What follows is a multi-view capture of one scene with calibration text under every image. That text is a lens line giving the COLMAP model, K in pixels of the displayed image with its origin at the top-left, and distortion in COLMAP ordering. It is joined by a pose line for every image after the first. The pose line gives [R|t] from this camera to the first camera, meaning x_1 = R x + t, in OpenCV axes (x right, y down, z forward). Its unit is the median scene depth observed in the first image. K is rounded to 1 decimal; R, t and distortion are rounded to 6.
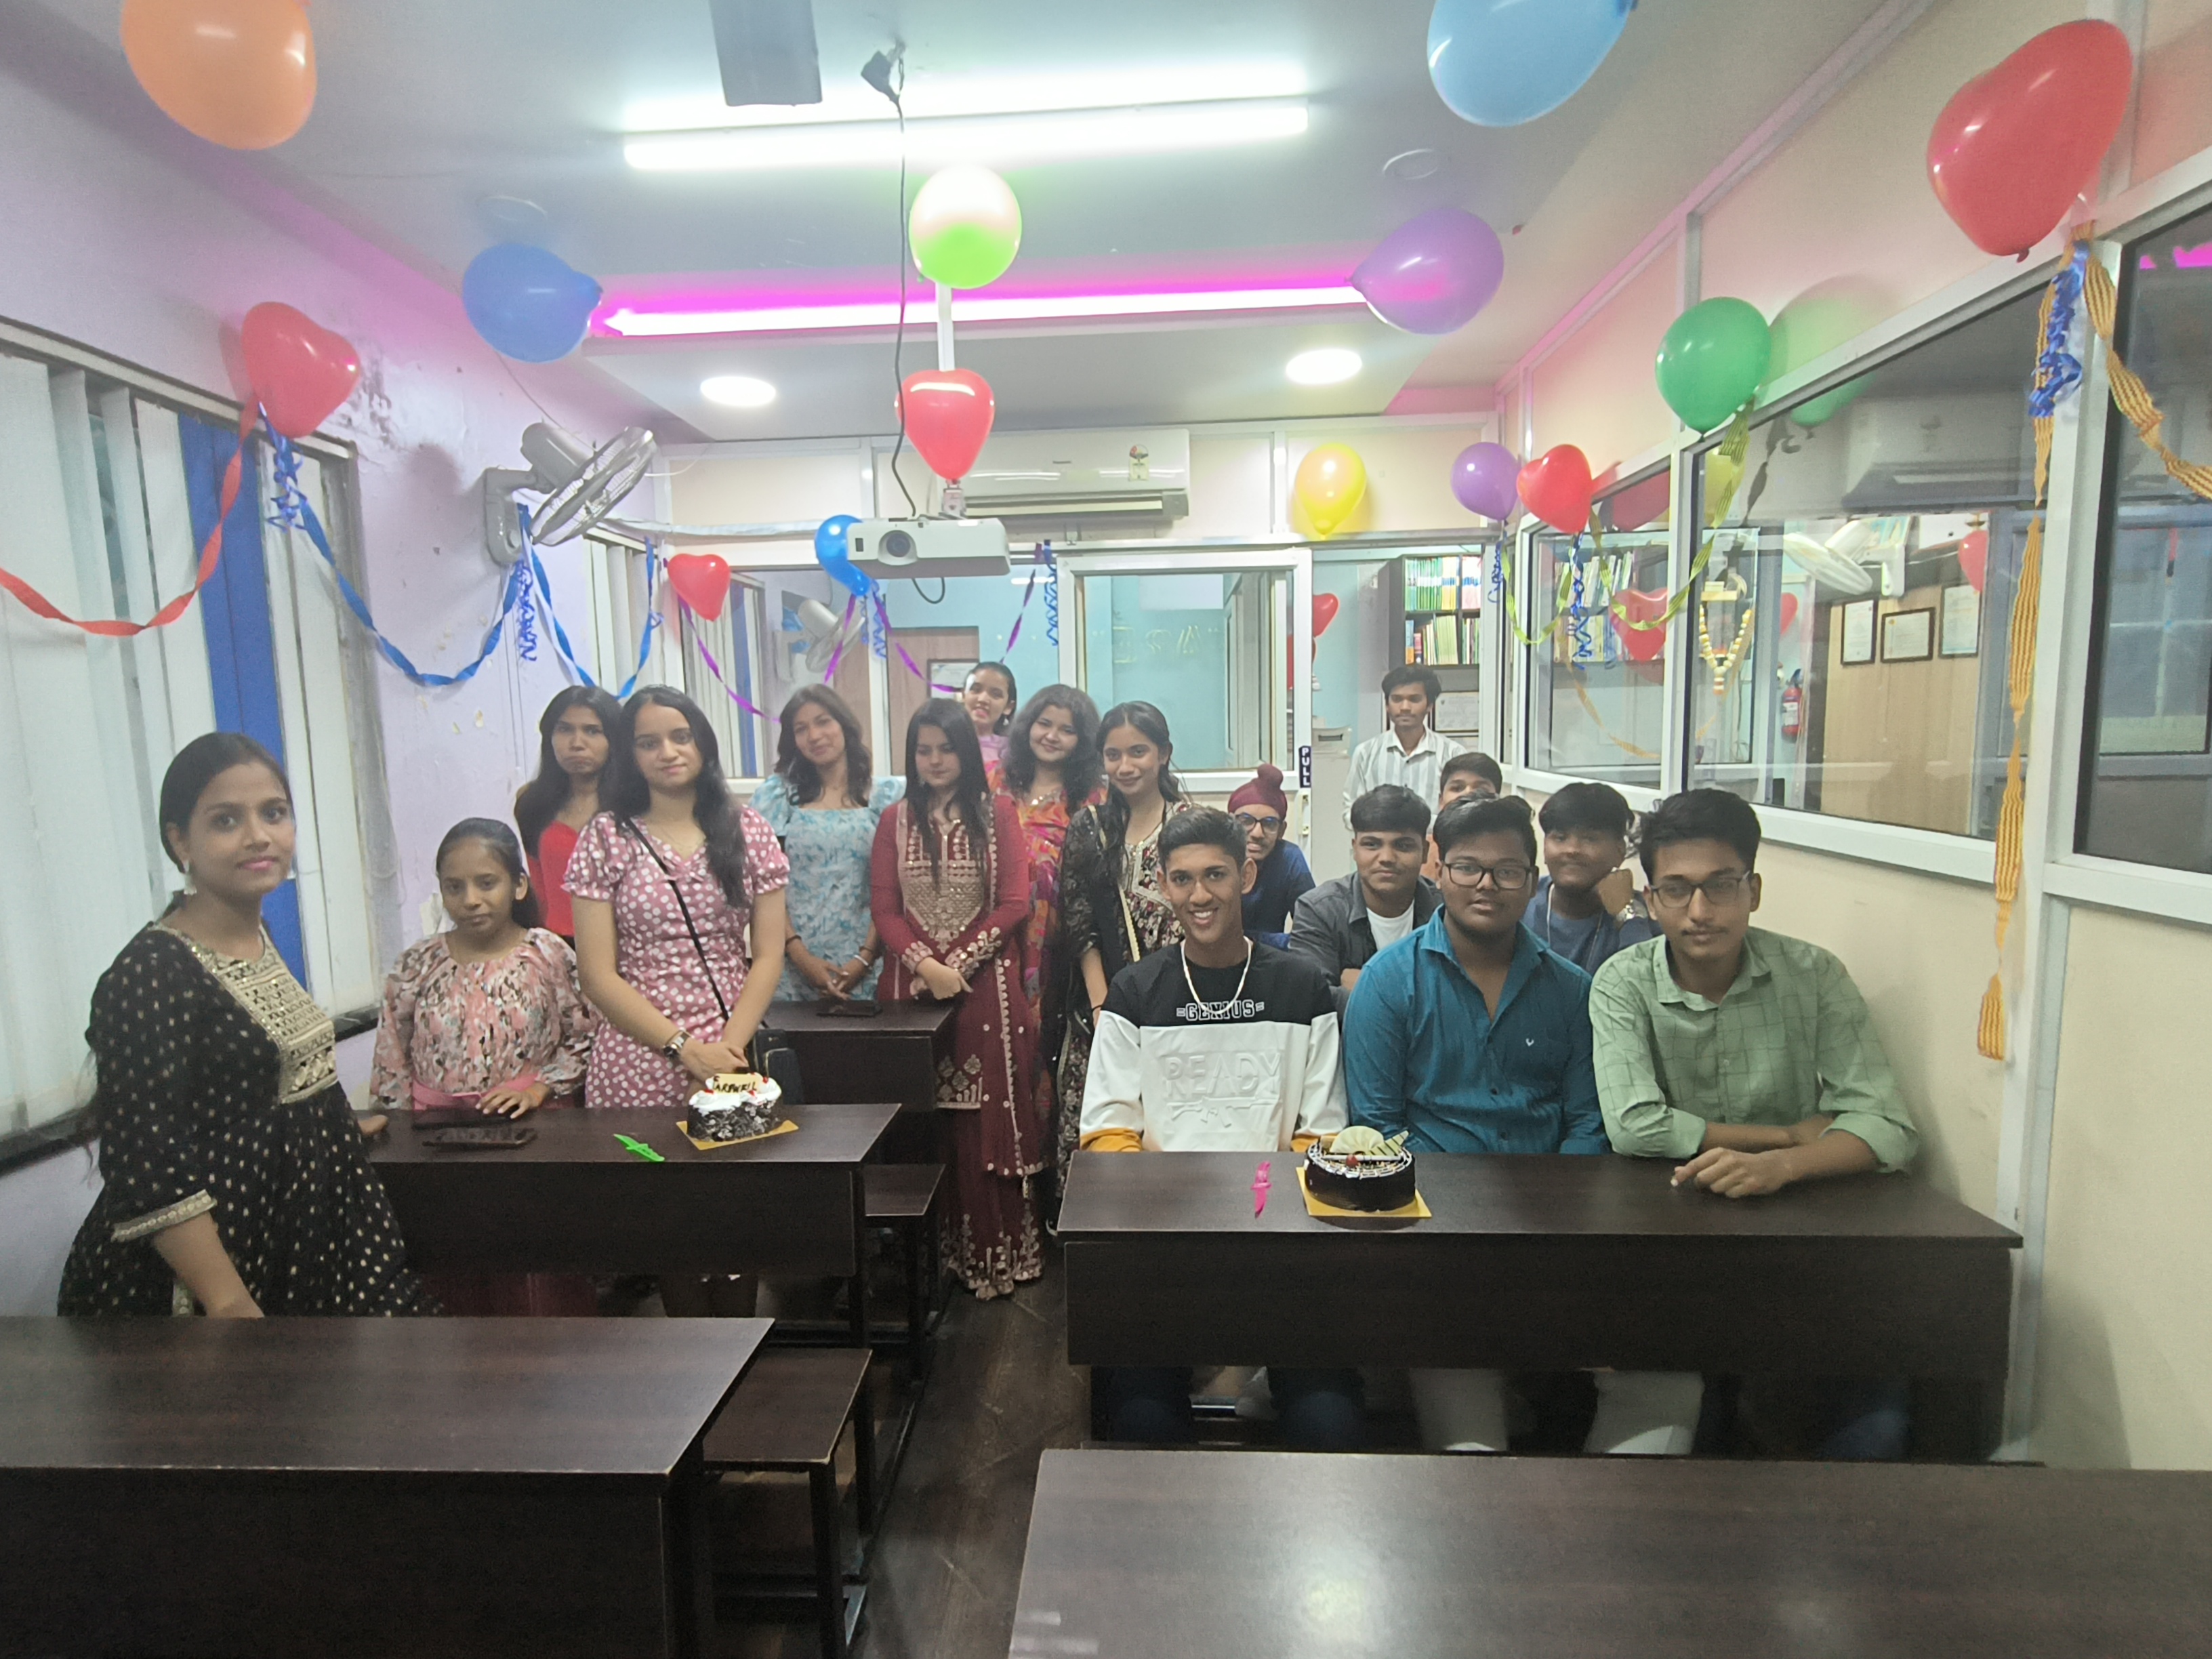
lens RADIAL K [[1041.2, 0, 1104.0], [0, 1041.2, 808.4], [0, 0, 1]] dist [0.003326, 0.000245]
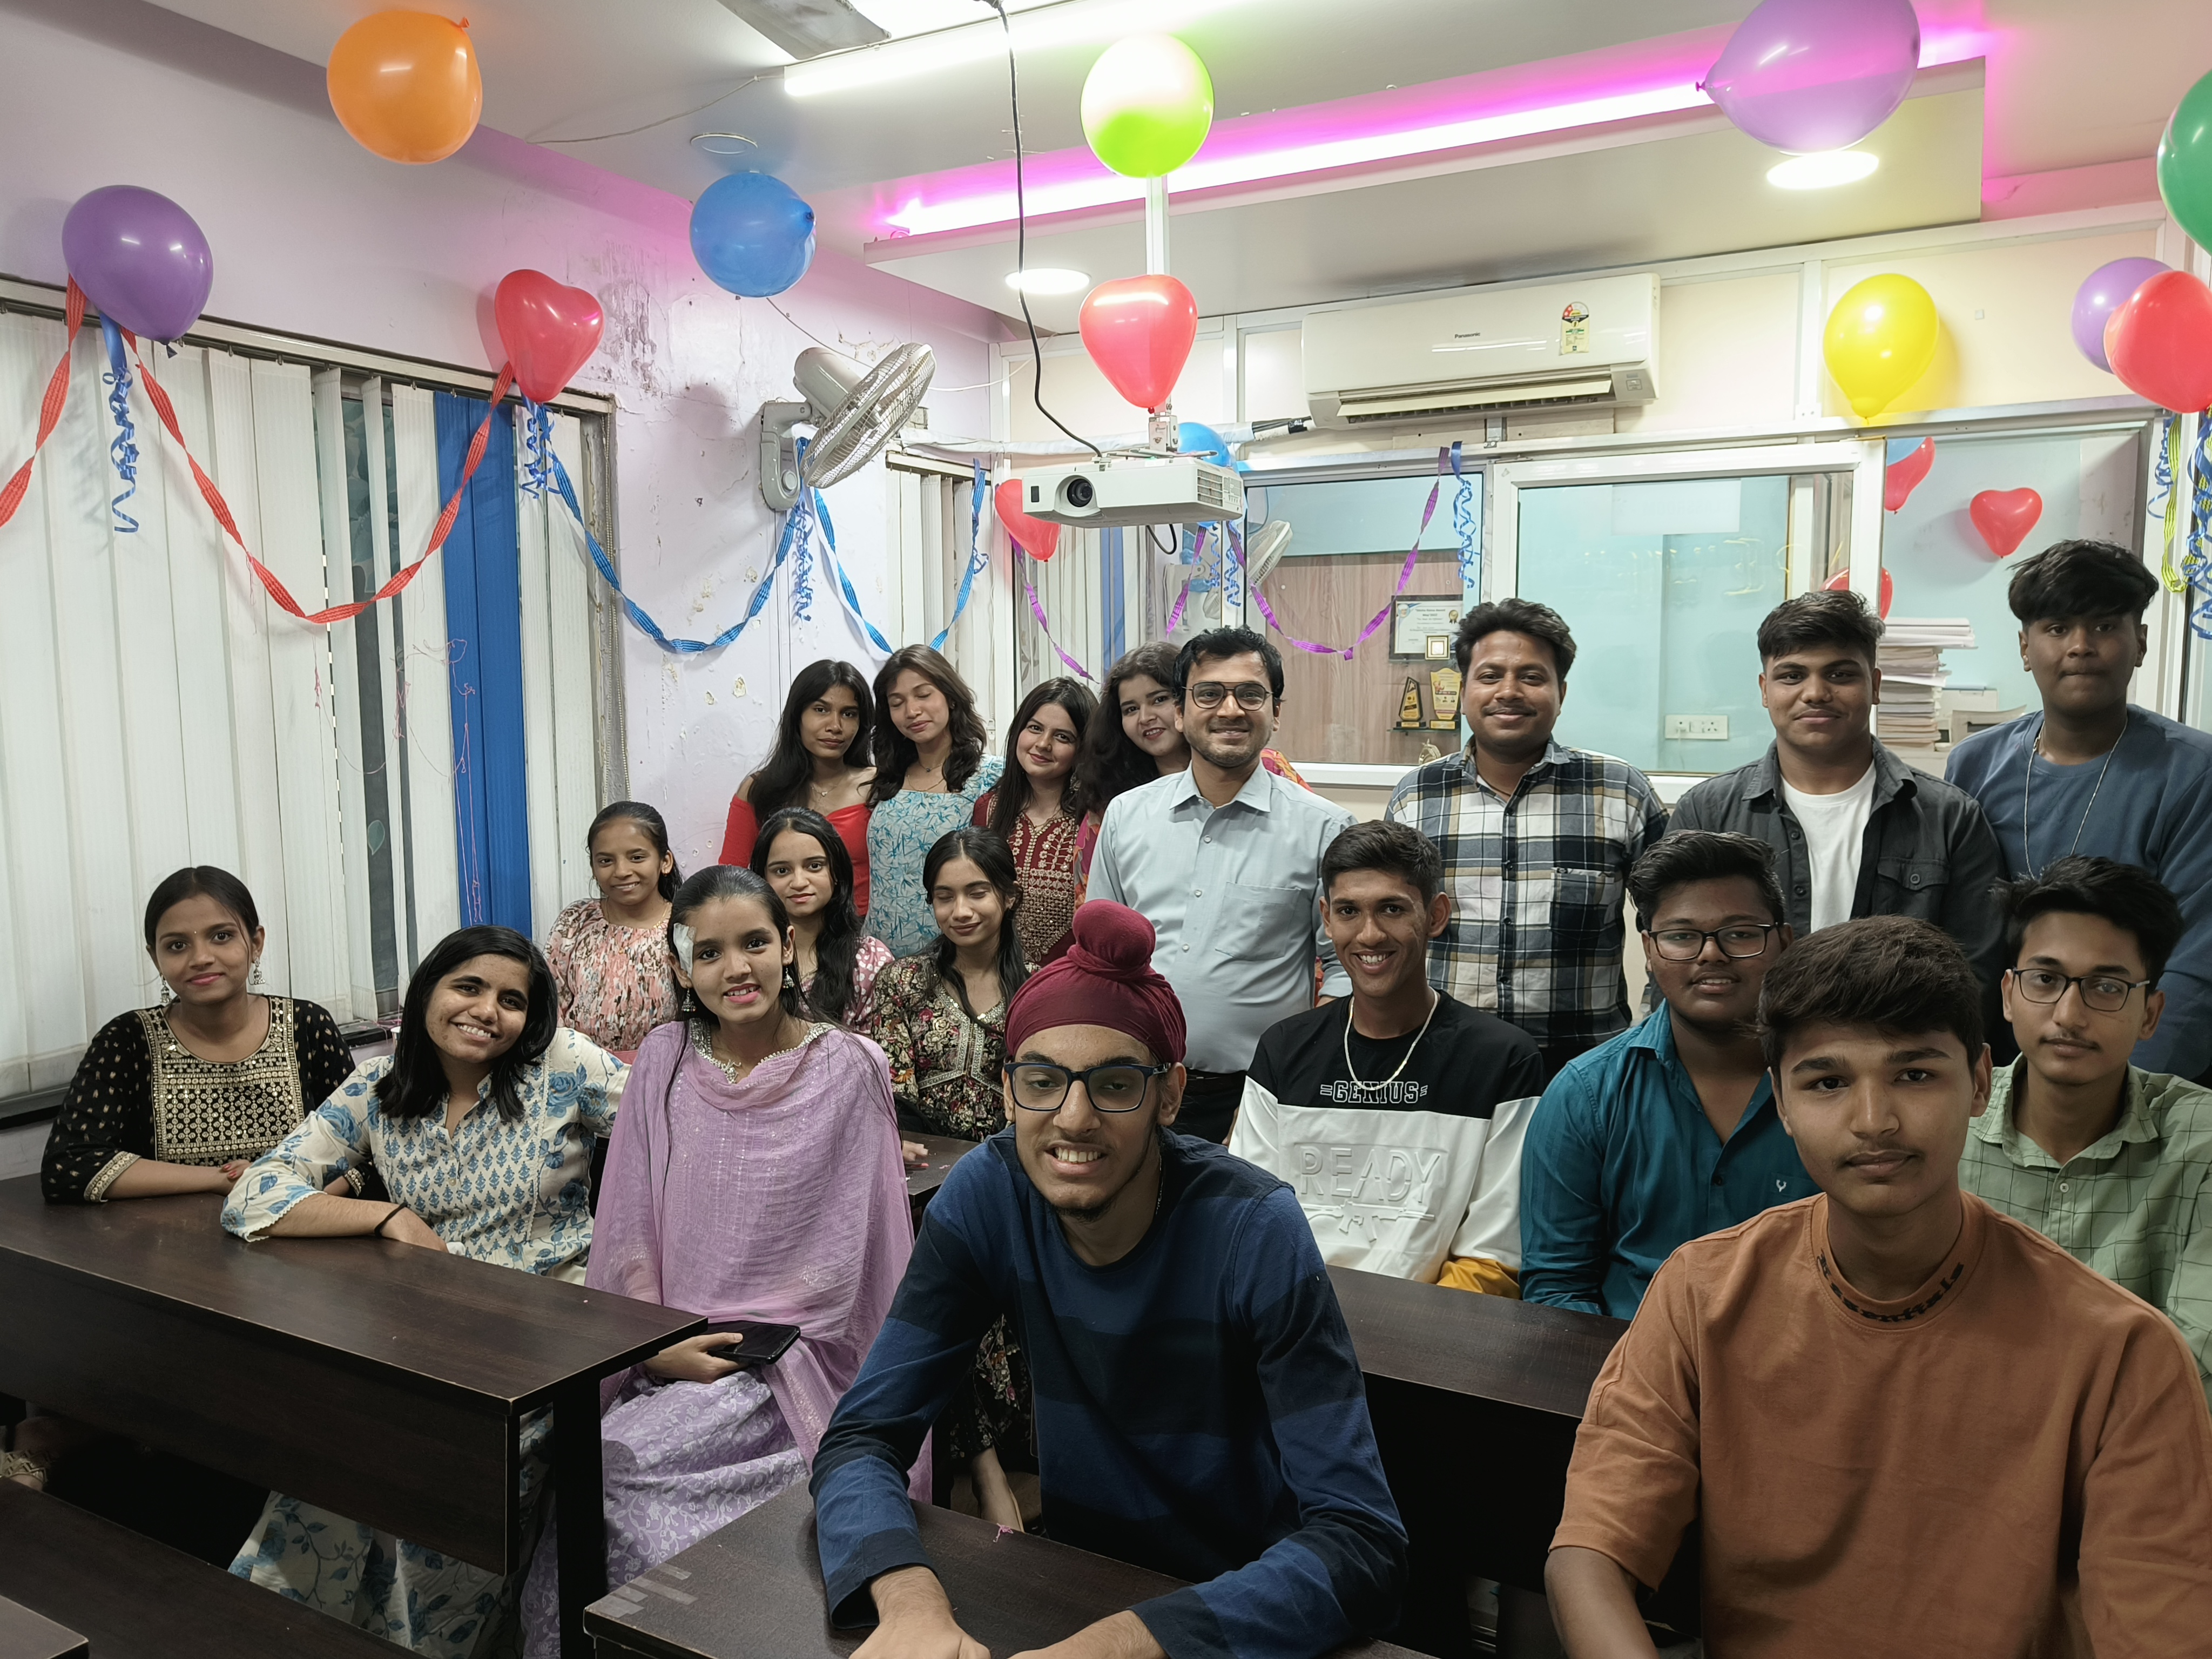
lens RADIAL K [[1508.5, 0, 1106.0], [0, 1508.5, 829.5], [0, 0, 1]] dist [-0.000532, 0.004037]
pose [[0.921755, 0.048922, -0.384675, 0.216348], [-0.043488, 0.998793, 0.022818, -0.007886], [0.385327, -0.004304, 0.922770, -0.080833]]
